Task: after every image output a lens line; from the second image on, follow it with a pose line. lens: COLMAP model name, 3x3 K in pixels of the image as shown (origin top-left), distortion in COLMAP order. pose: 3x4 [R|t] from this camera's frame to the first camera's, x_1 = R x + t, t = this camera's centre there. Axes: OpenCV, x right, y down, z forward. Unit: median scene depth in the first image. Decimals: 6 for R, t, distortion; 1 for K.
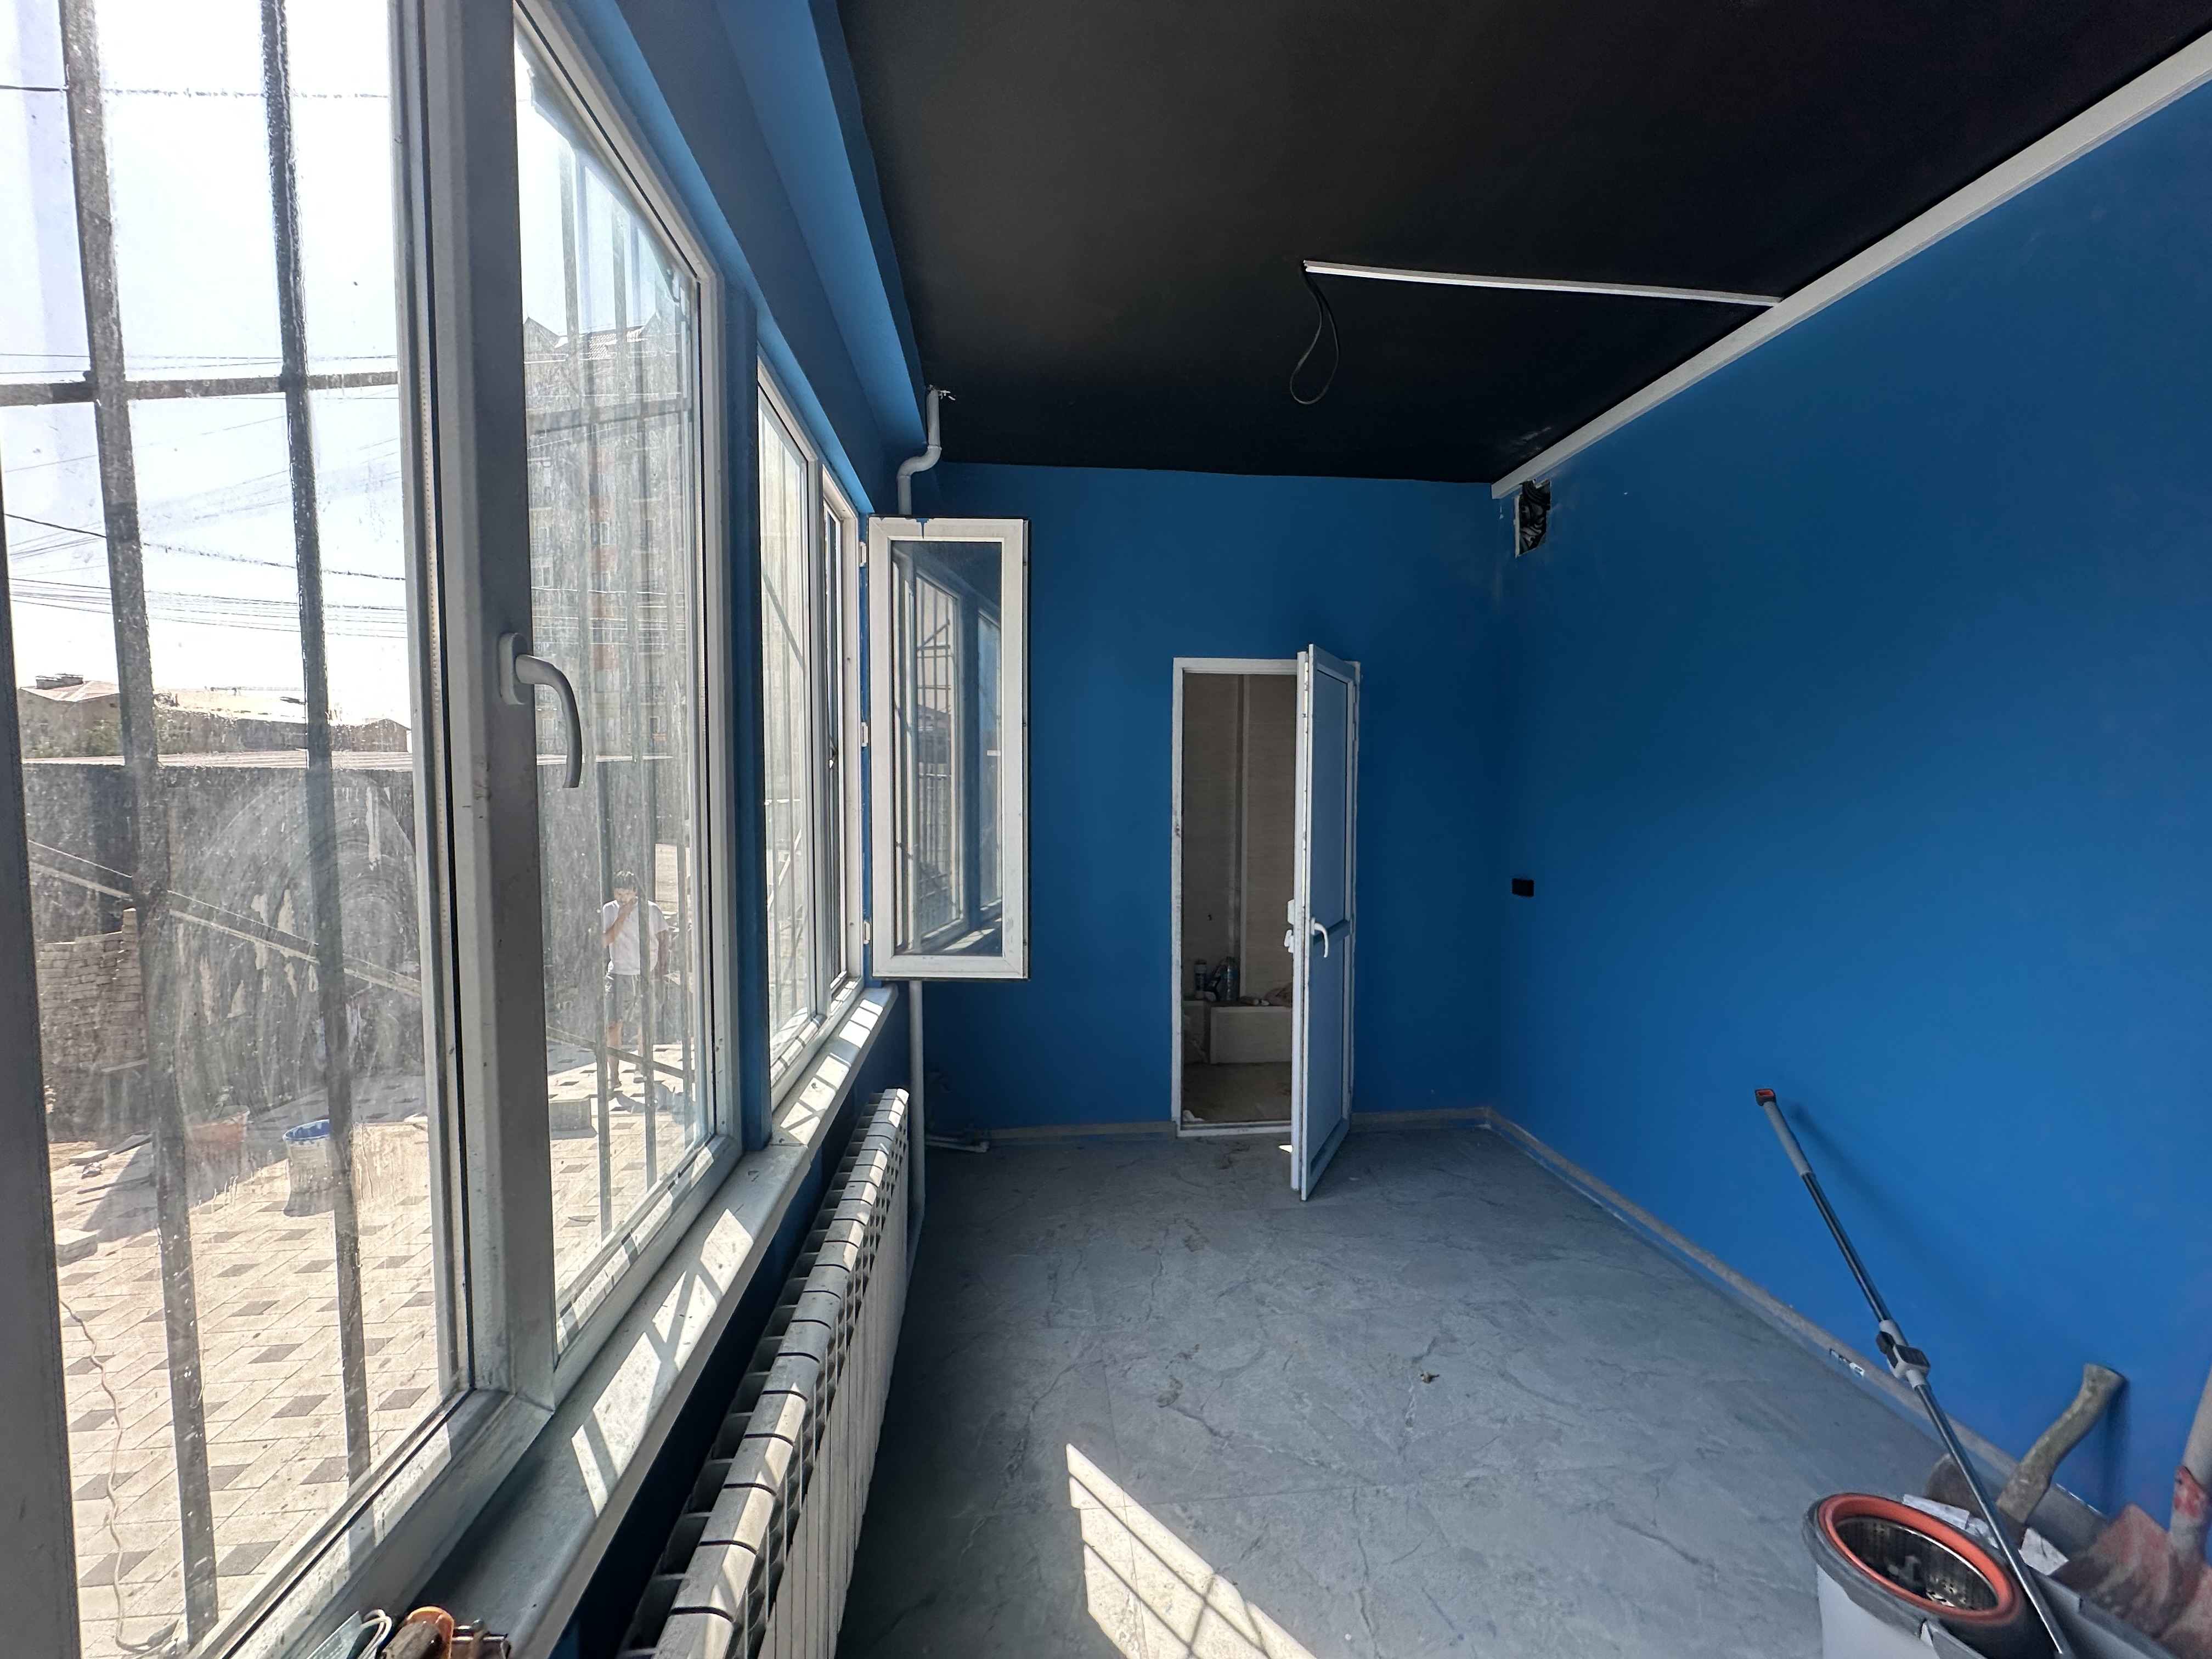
lens RADIAL K [[885.8, 0, 1106.0], [0, 885.8, 829.5], [0, 0, 1]] dist [-0.001558, 0.000698]
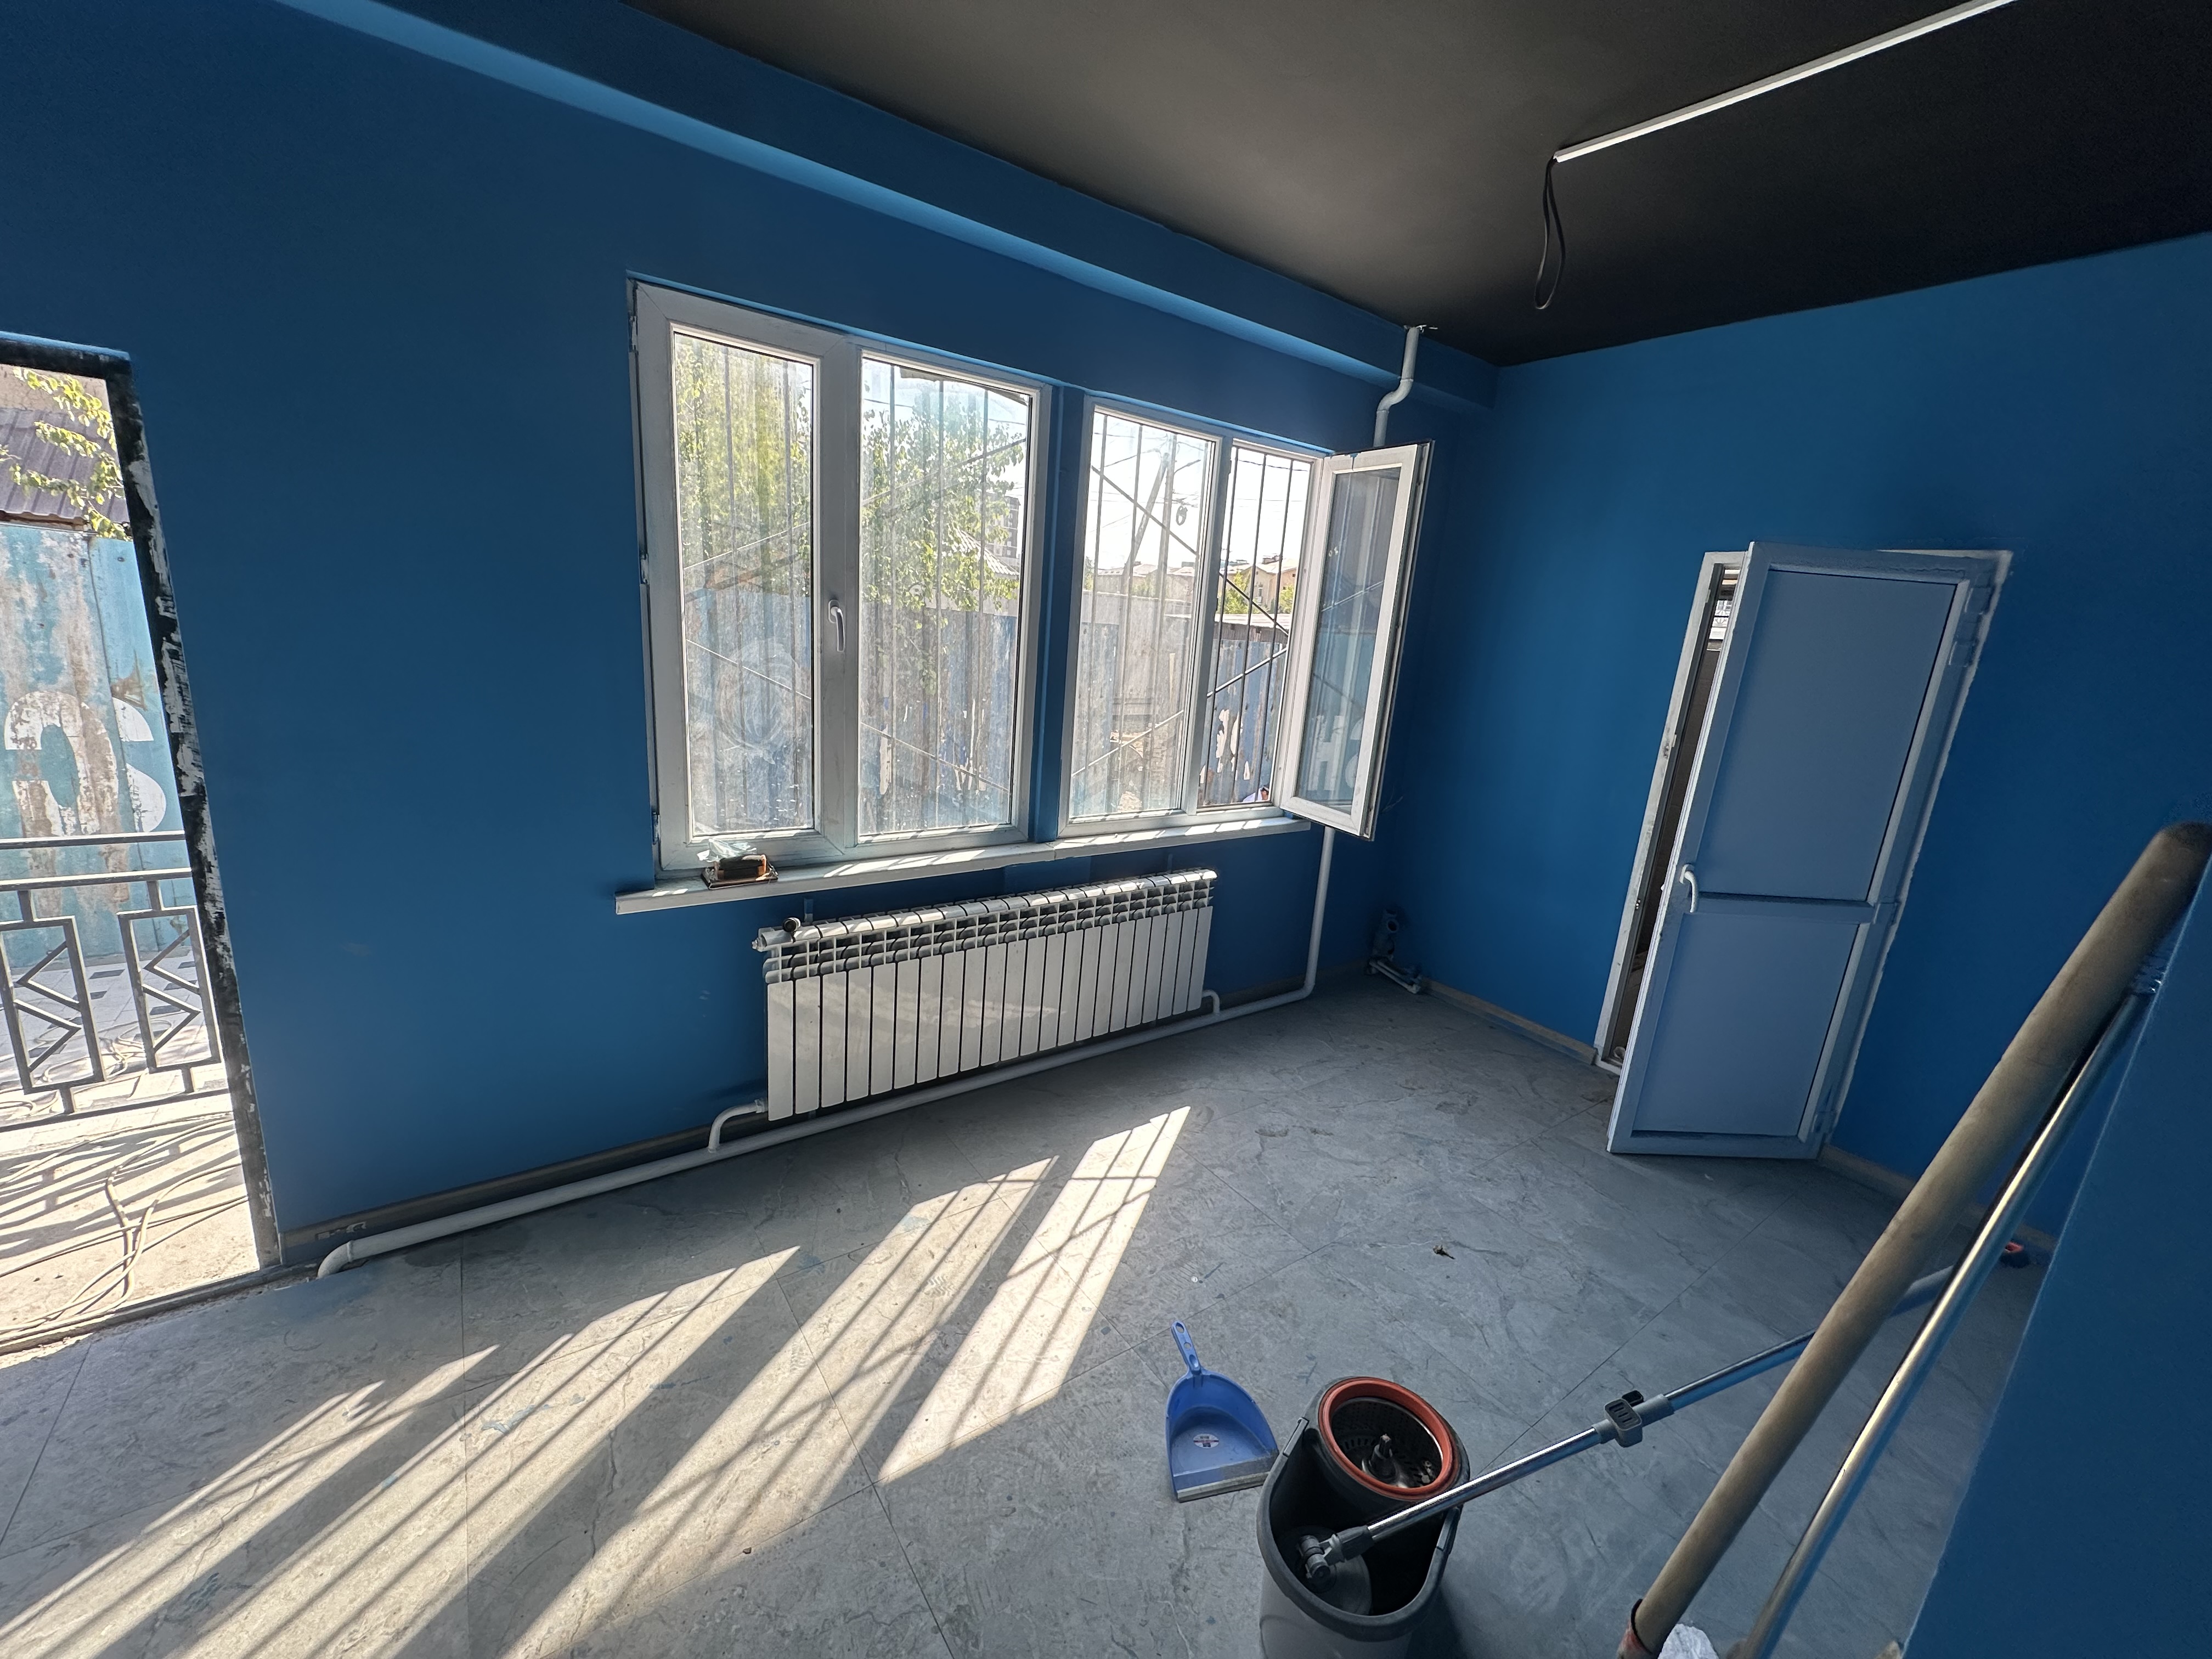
lens RADIAL K [[885.8, 0, 1106.0], [0, 885.8, 829.5], [0, 0, 1]] dist [-0.001558, 0.000698]
pose [[0.493061, 0.236558, -0.837216, 0.757601], [-0.112611, 0.971581, 0.208204, -0.058380], [0.862676, -0.008378, 0.505687, 0.068845]]
